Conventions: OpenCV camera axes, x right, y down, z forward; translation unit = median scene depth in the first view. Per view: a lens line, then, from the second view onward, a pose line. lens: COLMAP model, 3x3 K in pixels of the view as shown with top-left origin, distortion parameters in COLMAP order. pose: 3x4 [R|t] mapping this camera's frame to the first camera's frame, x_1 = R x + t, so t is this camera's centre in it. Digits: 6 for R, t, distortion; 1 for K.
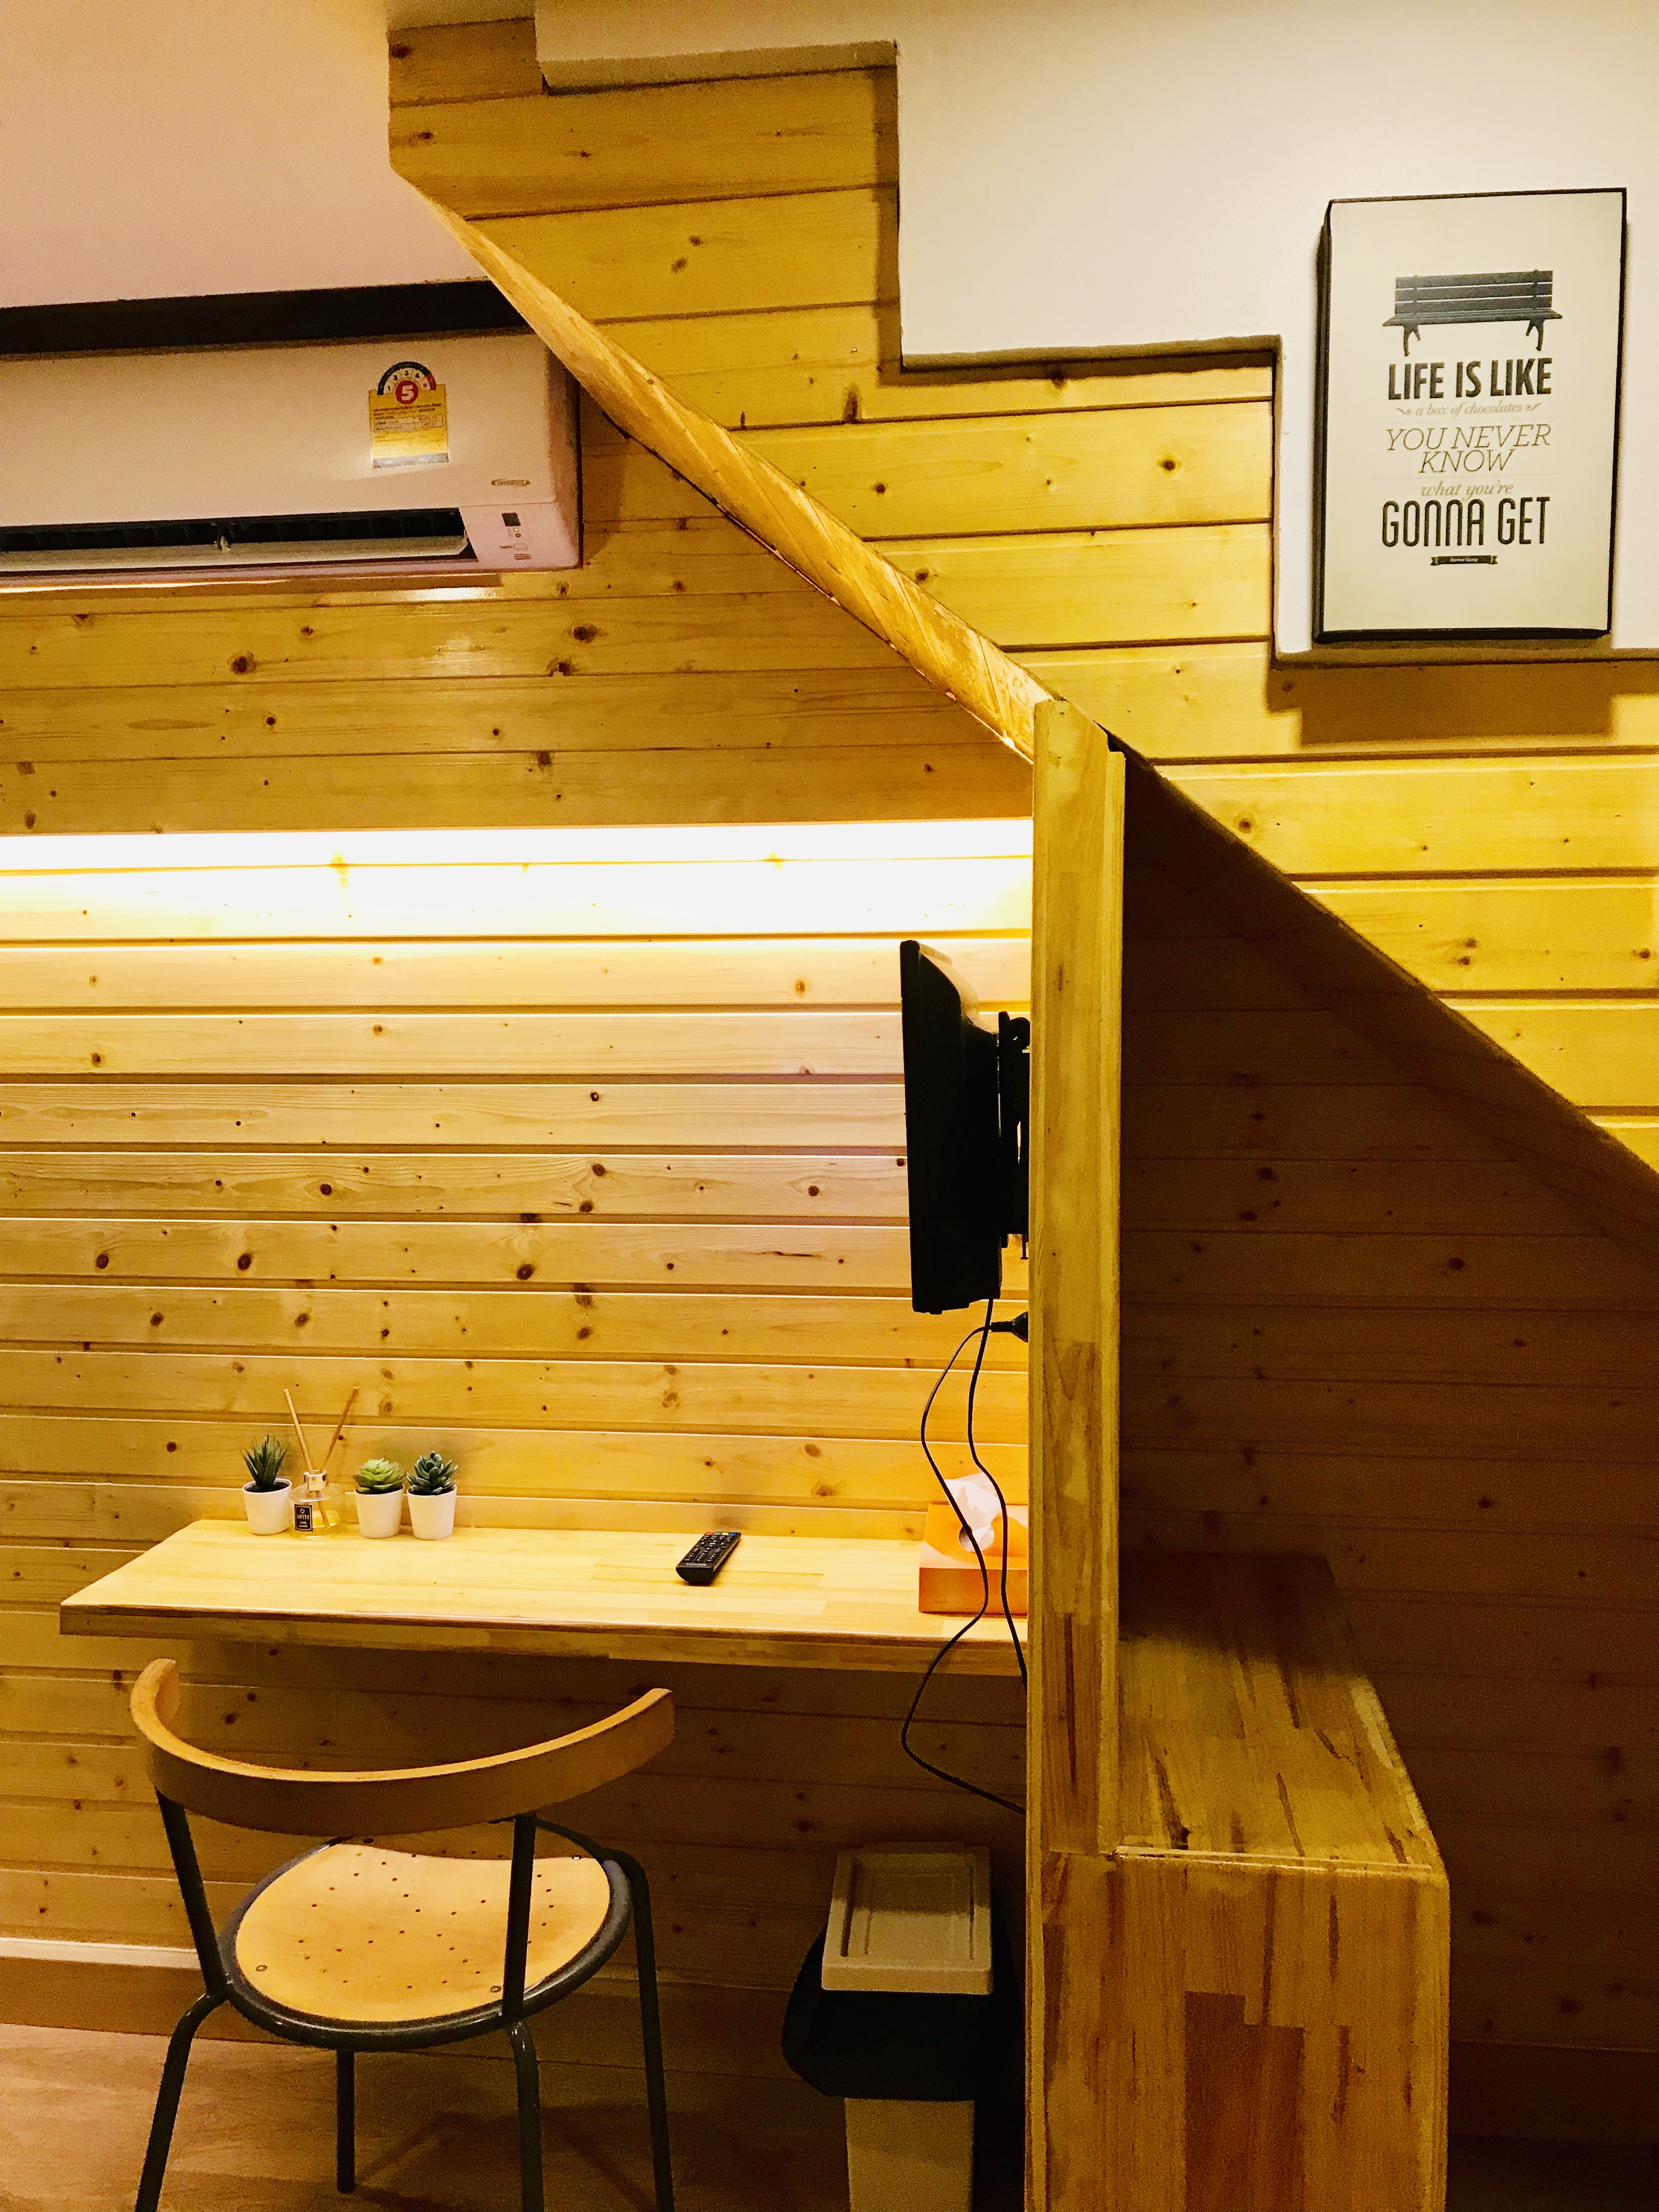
lens RADIAL K [[1783.1, 0, 831.3], [0, 1783.1, 1090.5], [0, 0, 1]] dist [0.005059, -0.007096]
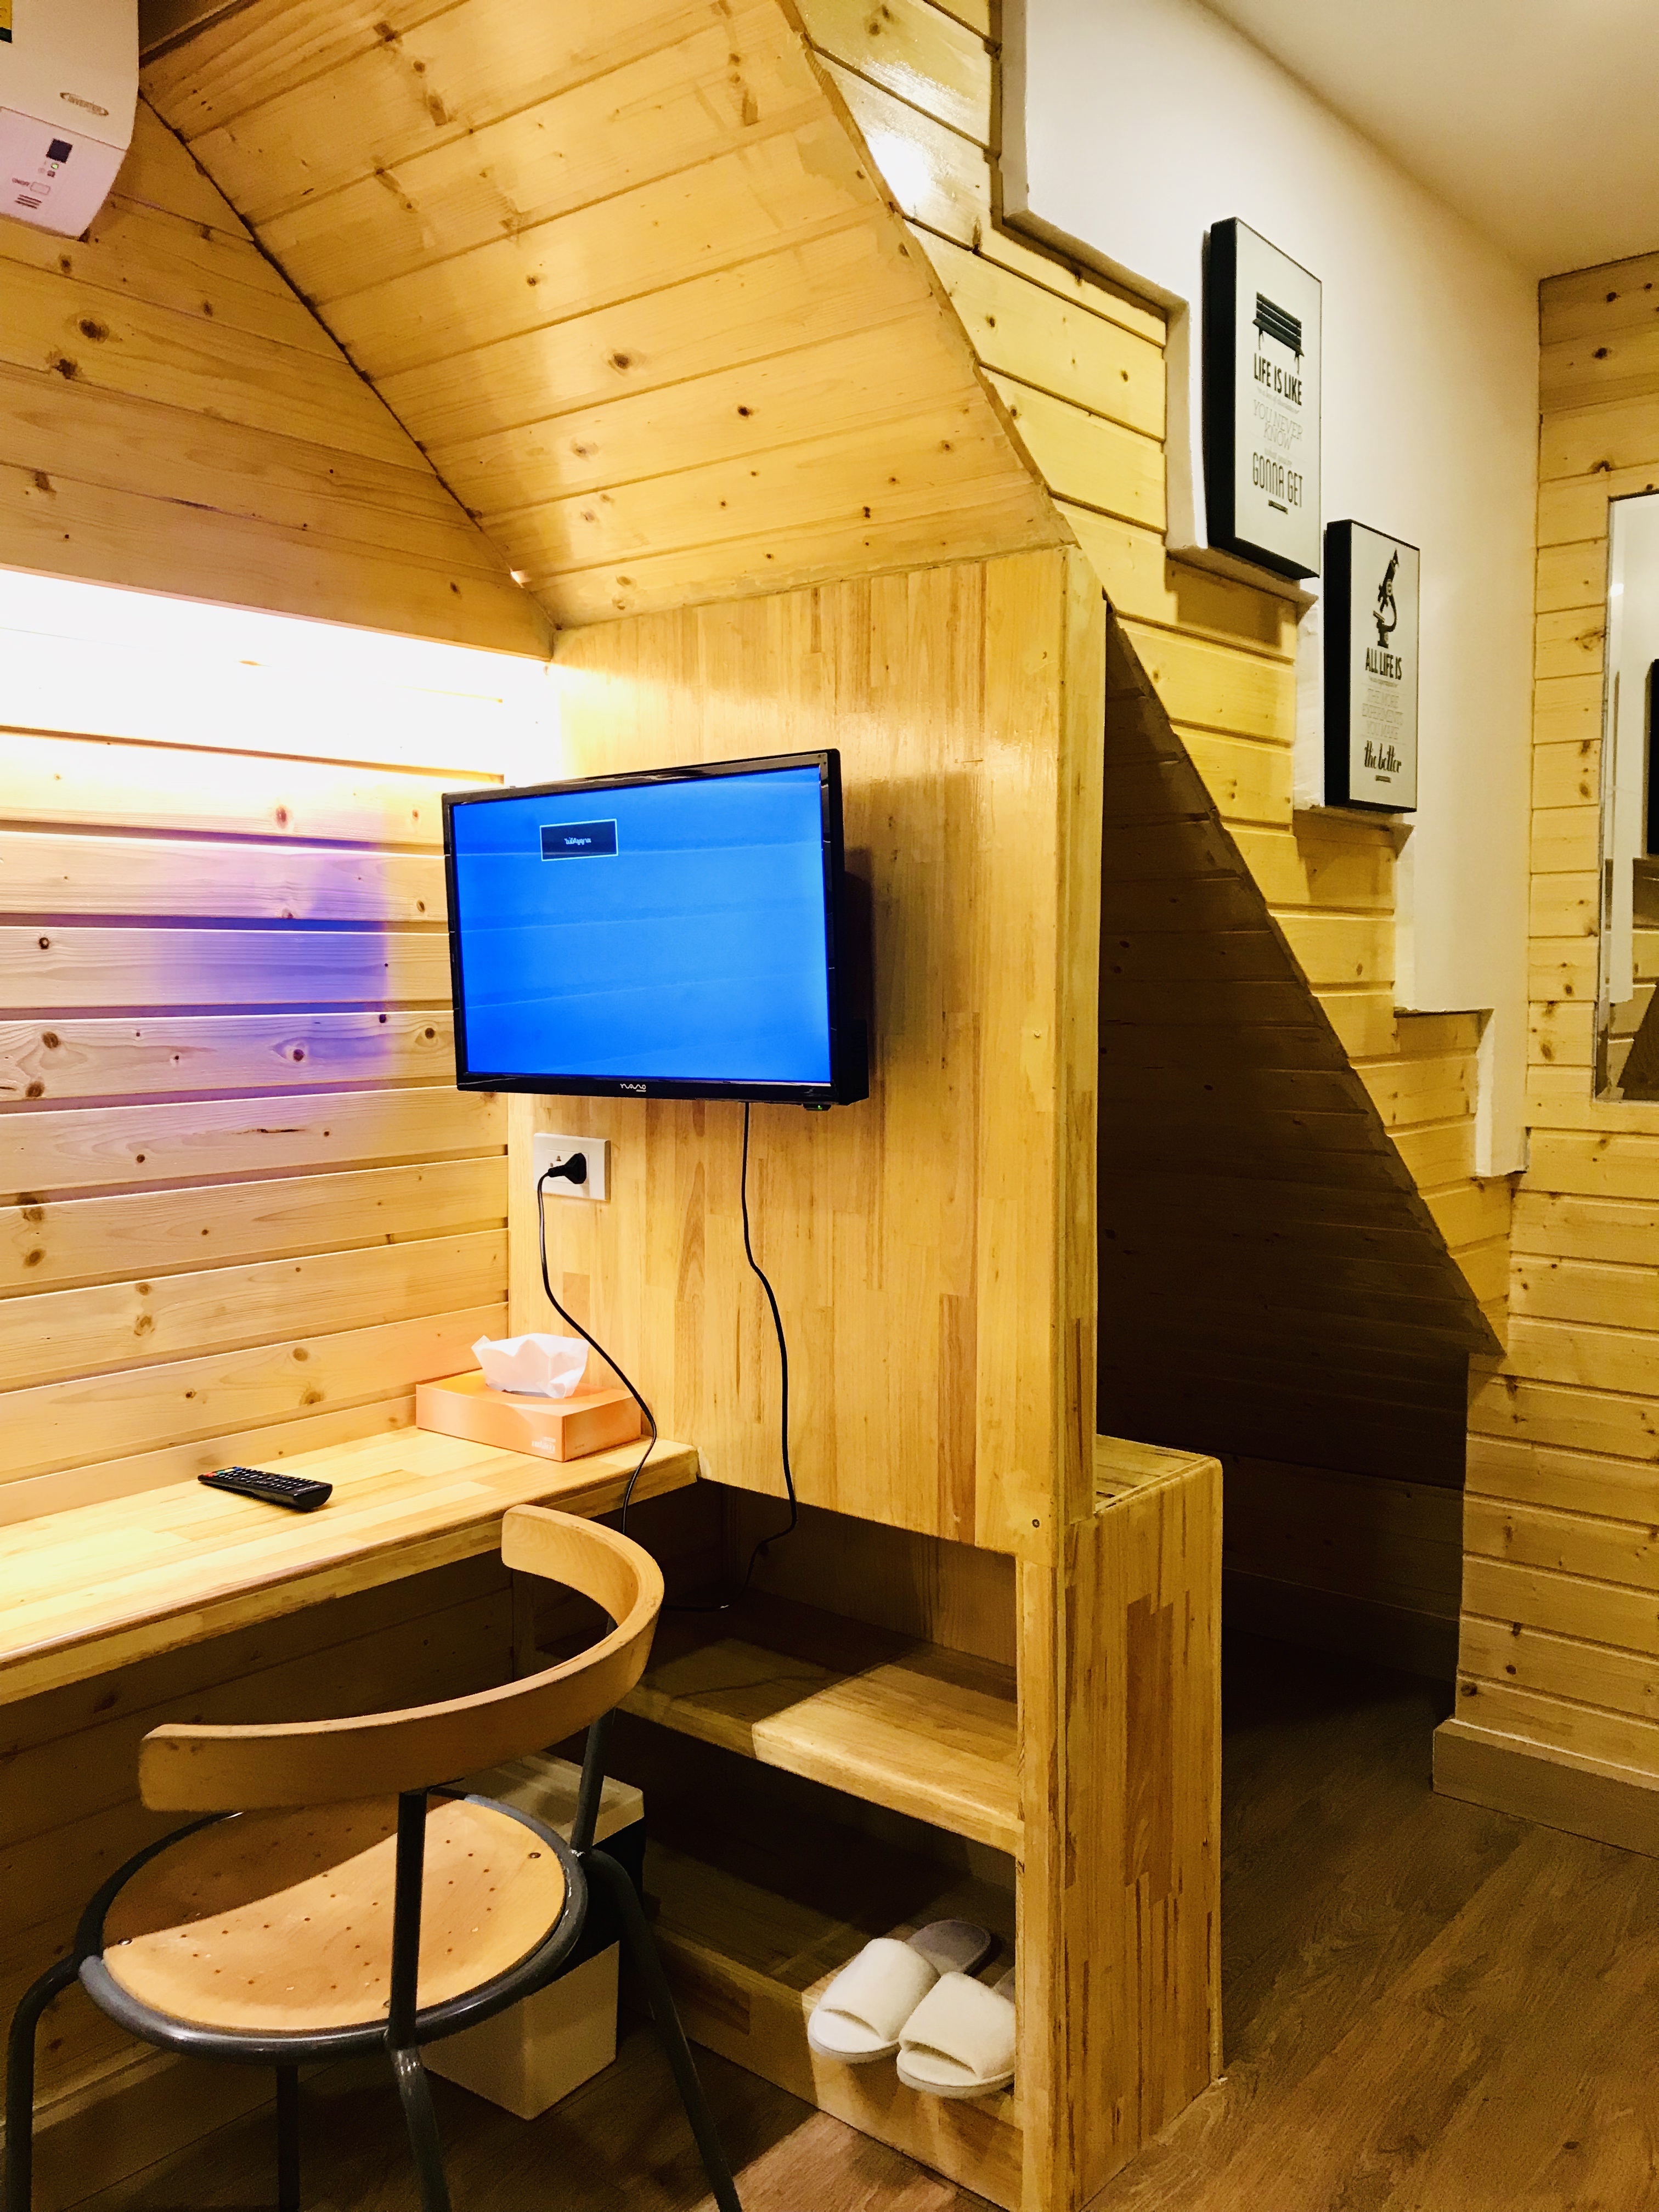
lens RADIAL K [[1822.1, 0, 829.5], [0, 1822.1, 1106.0], [0, 0, 1]] dist [-0.008070, -0.000487]
pose [[0.534076, -0.057147, 0.843503, -0.651054], [0.049234, 0.998122, 0.036449, 0.064645], [-0.844002, 0.022063, 0.535887, 0.322074]]
